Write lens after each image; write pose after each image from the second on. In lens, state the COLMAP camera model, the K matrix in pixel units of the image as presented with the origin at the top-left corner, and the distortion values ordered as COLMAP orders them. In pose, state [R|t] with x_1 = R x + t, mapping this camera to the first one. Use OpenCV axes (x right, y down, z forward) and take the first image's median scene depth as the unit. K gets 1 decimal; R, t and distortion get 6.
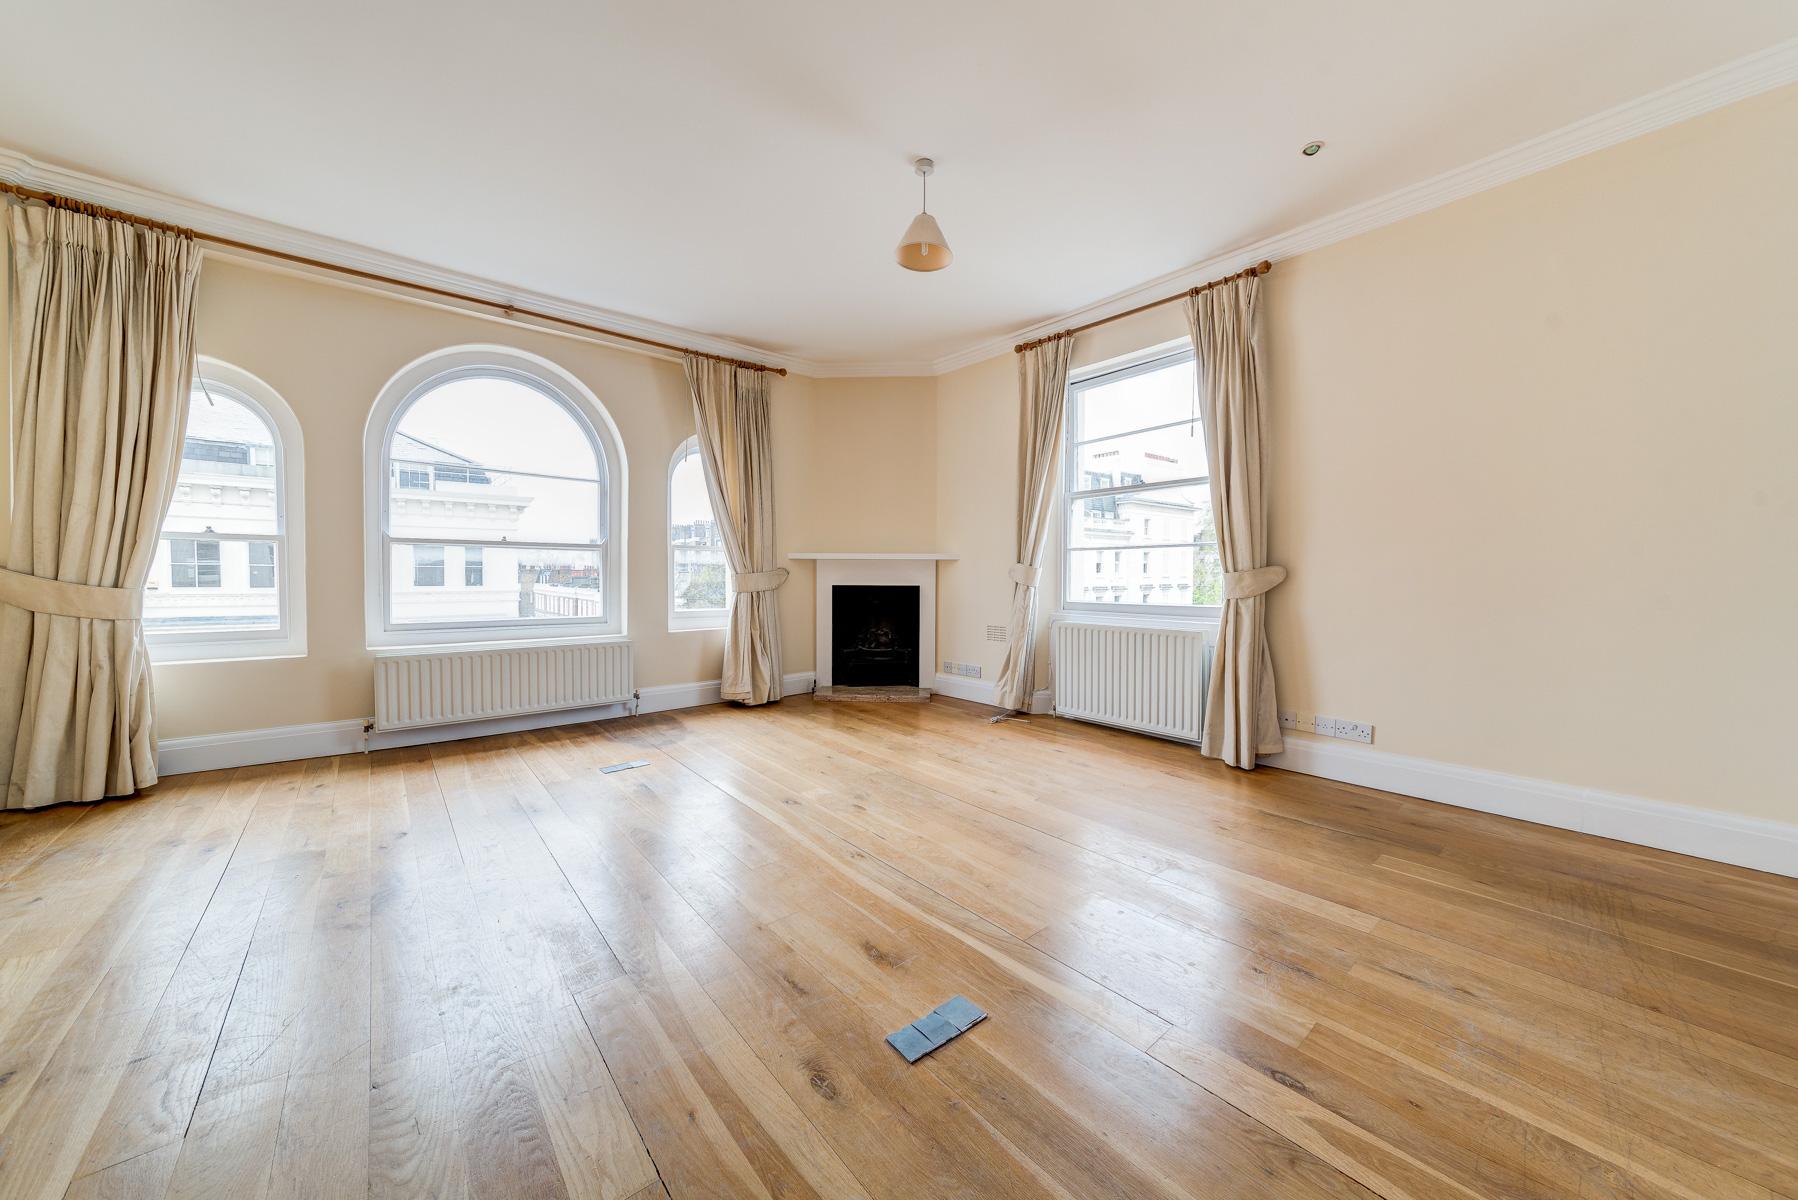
lens RADIAL K [[634.6, 0, 902.8], [0, 634.6, 590.6], [0, 0, 1]] dist [-0.000829, 0.003036]
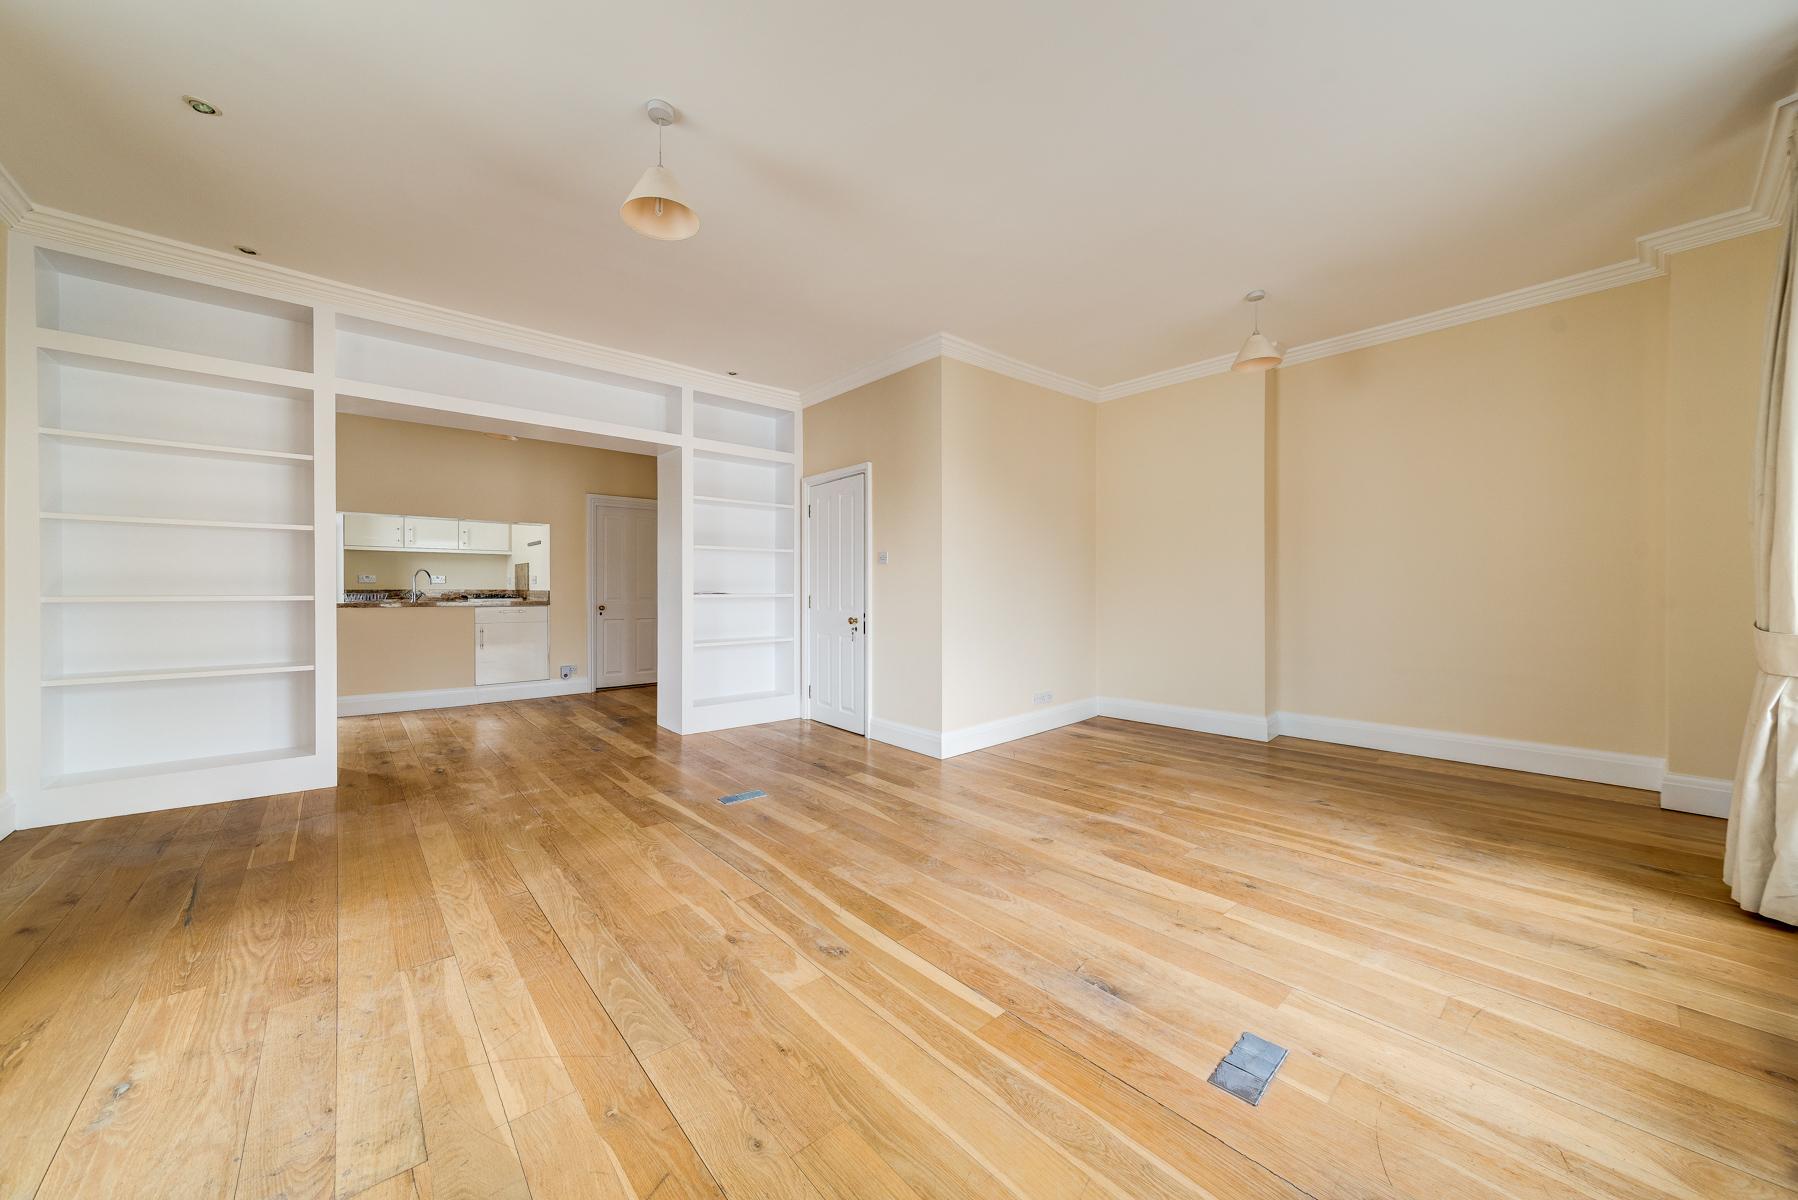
lens RADIAL K [[634.6, 0, 902.8], [0, 634.6, 590.6], [0, 0, 1]] dist [-0.000829, 0.003036]
pose [[-0.999670, -0.003626, -0.025424, -0.191017], [-0.004194, 0.999742, 0.022340, -0.045680], [0.025337, 0.022439, -0.999427, 1.375749]]
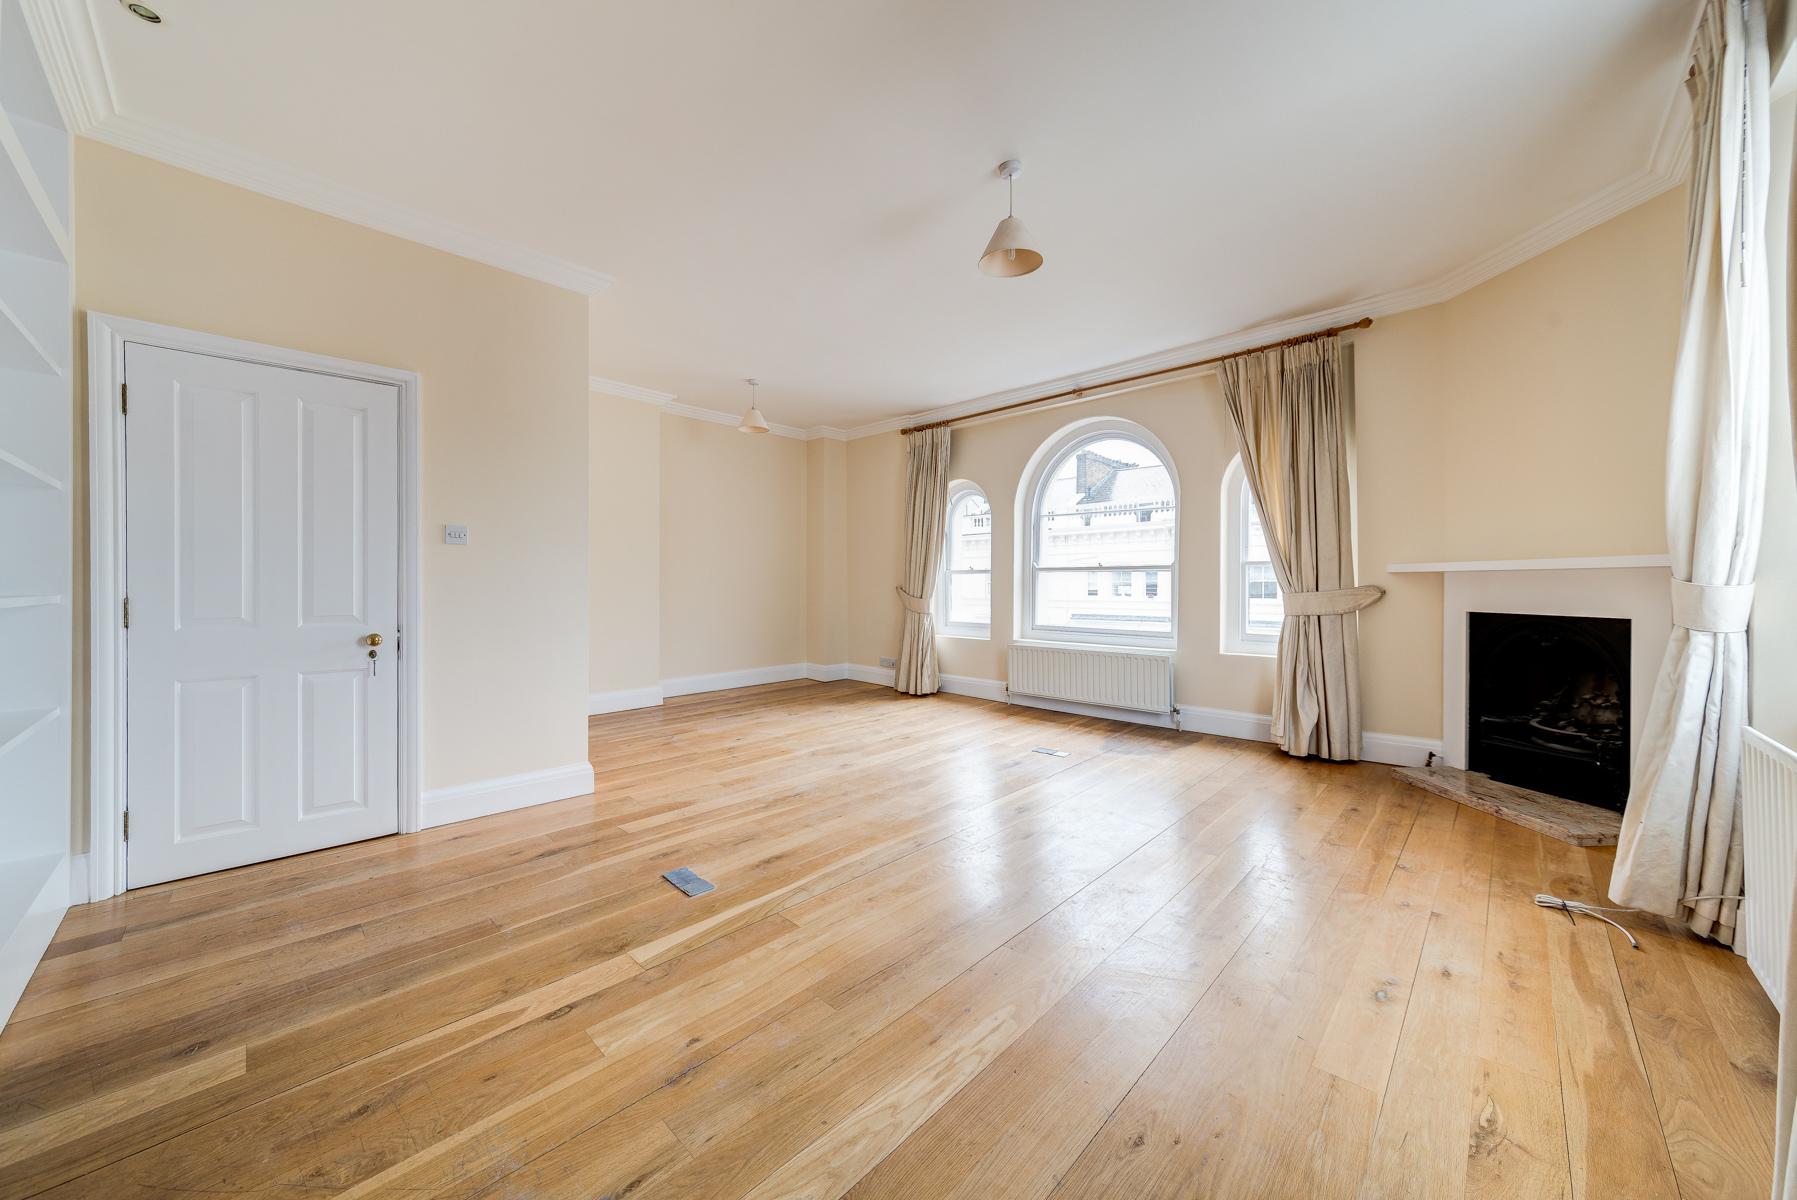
lens RADIAL K [[626.7, 0, 902.2], [0, 626.7, 593.3], [0, 0, 1]] dist [-0.006432, -0.000069]
pose [[0.107134, 0.007231, -0.994218, 0.705065], [-0.024249, 0.999695, 0.004658, -0.025198], [0.993949, 0.023610, 0.107276, 0.568011]]
